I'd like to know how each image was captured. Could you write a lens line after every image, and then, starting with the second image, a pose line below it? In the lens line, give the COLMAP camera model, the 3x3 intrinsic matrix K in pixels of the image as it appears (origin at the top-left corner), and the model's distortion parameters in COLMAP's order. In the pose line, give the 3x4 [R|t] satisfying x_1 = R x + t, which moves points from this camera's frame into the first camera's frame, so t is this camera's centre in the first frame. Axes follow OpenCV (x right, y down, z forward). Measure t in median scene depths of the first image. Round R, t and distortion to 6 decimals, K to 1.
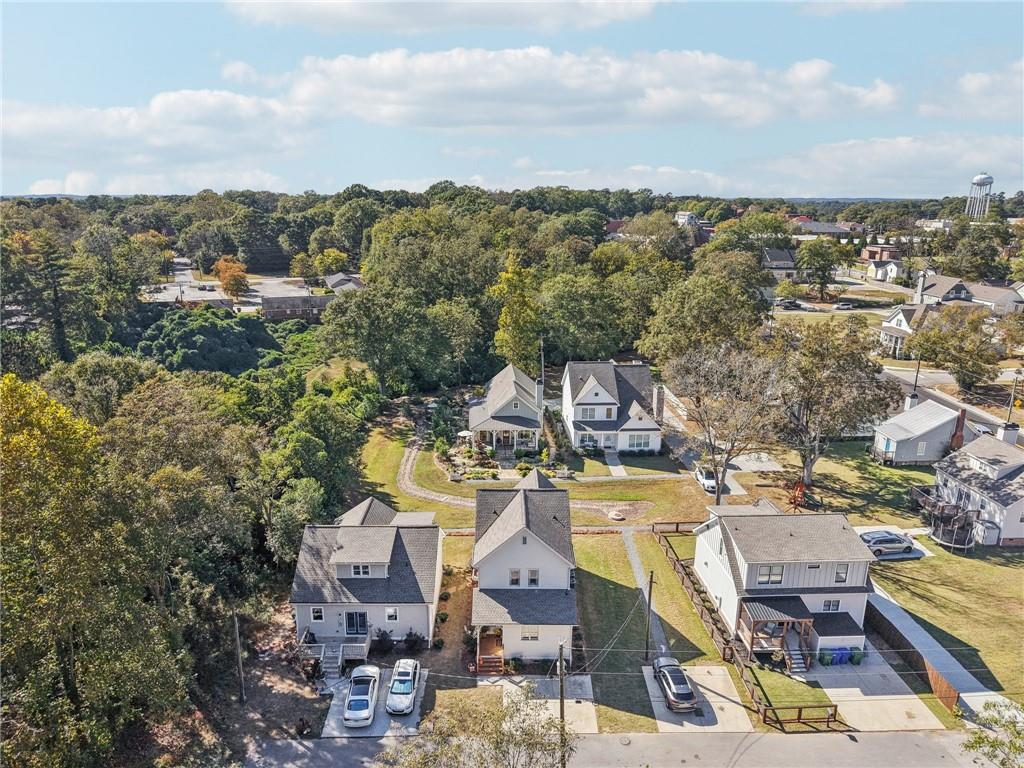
lens RADIAL K [[684.6, 0, 508.3], [0, 684.6, 383.1], [0, 0, 1]] dist [0.054104, -0.067375]
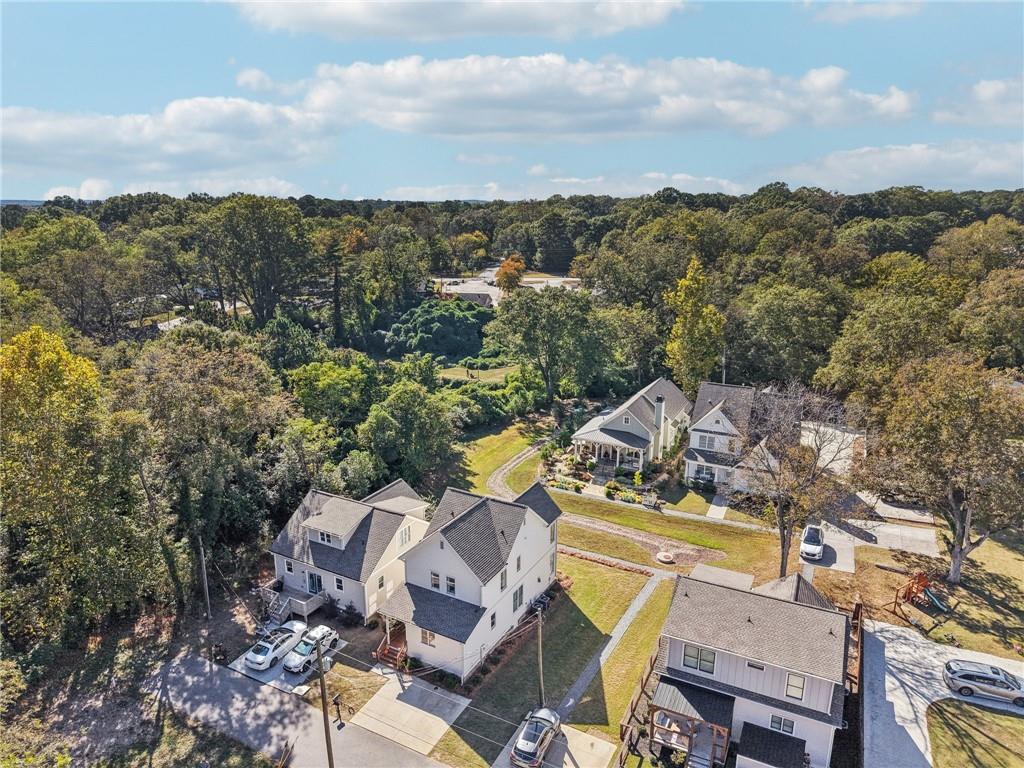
lens RADIAL K [[683.1, 0, 505.9], [0, 683.1, 387.3], [0, 0, 1]] dist [0.040573, -0.041554]
pose [[0.869663, 0.126673, -0.477117, 0.525519], [-0.126546, 0.991426, 0.032558, -0.037486], [0.477151, 0.032063, 0.878237, 0.169217]]
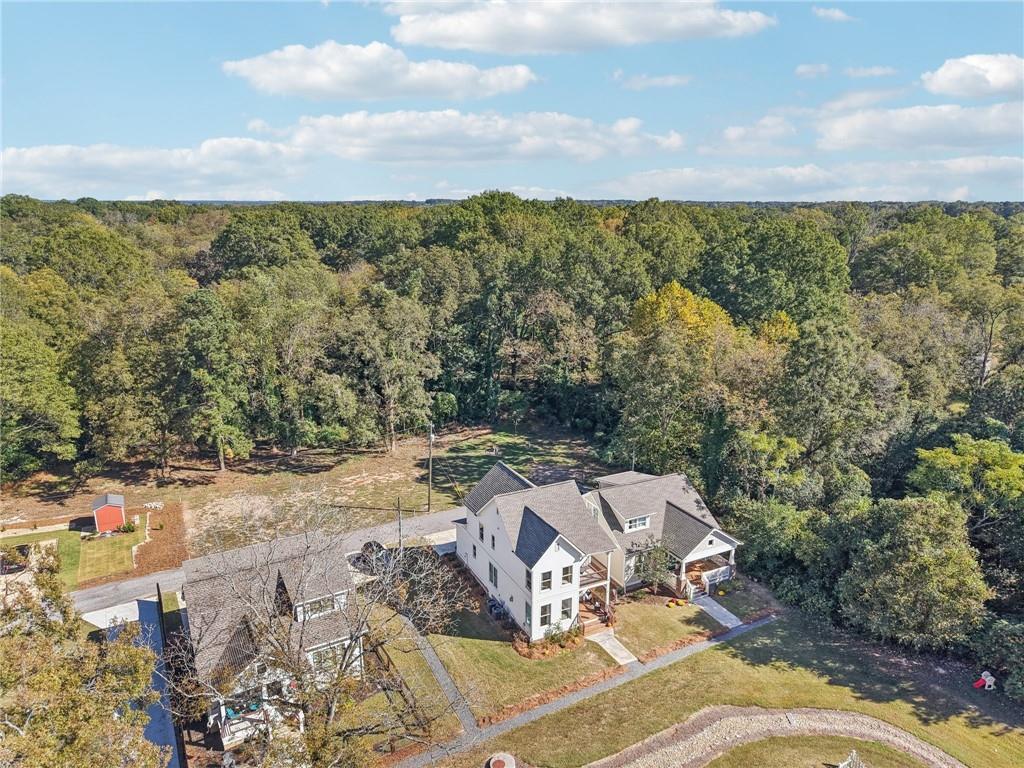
lens RADIAL K [[683.1, 0, 505.9], [0, 683.1, 387.3], [0, 0, 1]] dist [0.040573, -0.041554]
pose [[-0.896599, 0.118610, -0.426663, 0.503283], [-0.119400, 0.863036, 0.490829, -0.495331], [0.426442, 0.491021, -0.759635, 1.804710]]
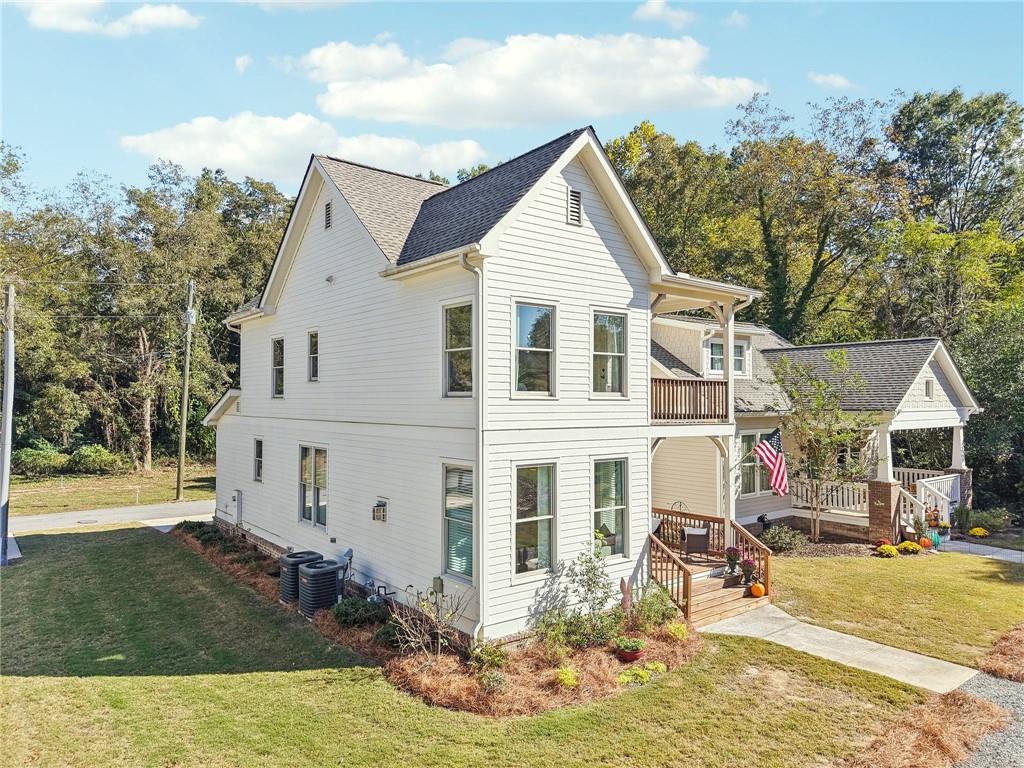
lens RADIAL K [[683.1, 0, 505.9], [0, 683.1, 387.3], [0, 0, 1]] dist [0.040573, -0.041554]
pose [[-0.790756, -0.007543, -0.612085, 0.208755], [-0.163568, 0.966169, 0.199408, 0.191558], [0.589874, 0.257800, -0.765237, 1.386843]]
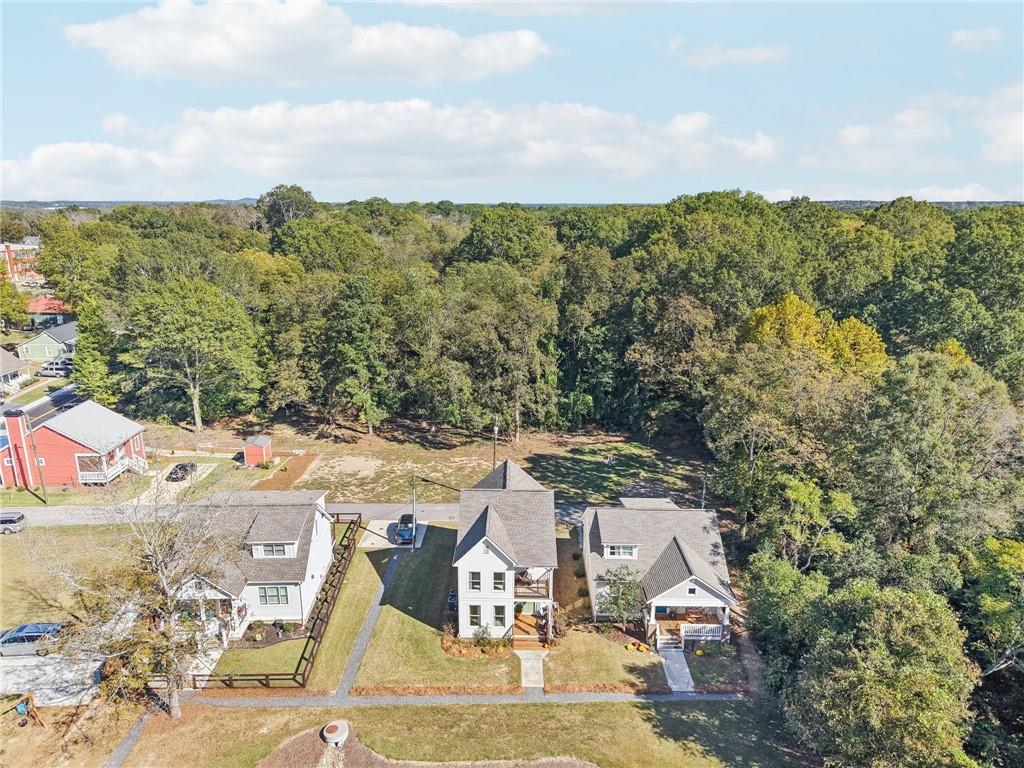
lens RADIAL K [[684.6, 0, 508.3], [0, 684.6, 383.1], [0, 0, 1]] dist [0.054104, -0.067375]
pose [[-0.999688, -0.005112, 0.024469, -0.007585], [0.008064, 0.860578, 0.509256, -0.519879], [-0.023660, 0.509294, -0.860267, 1.916646]]
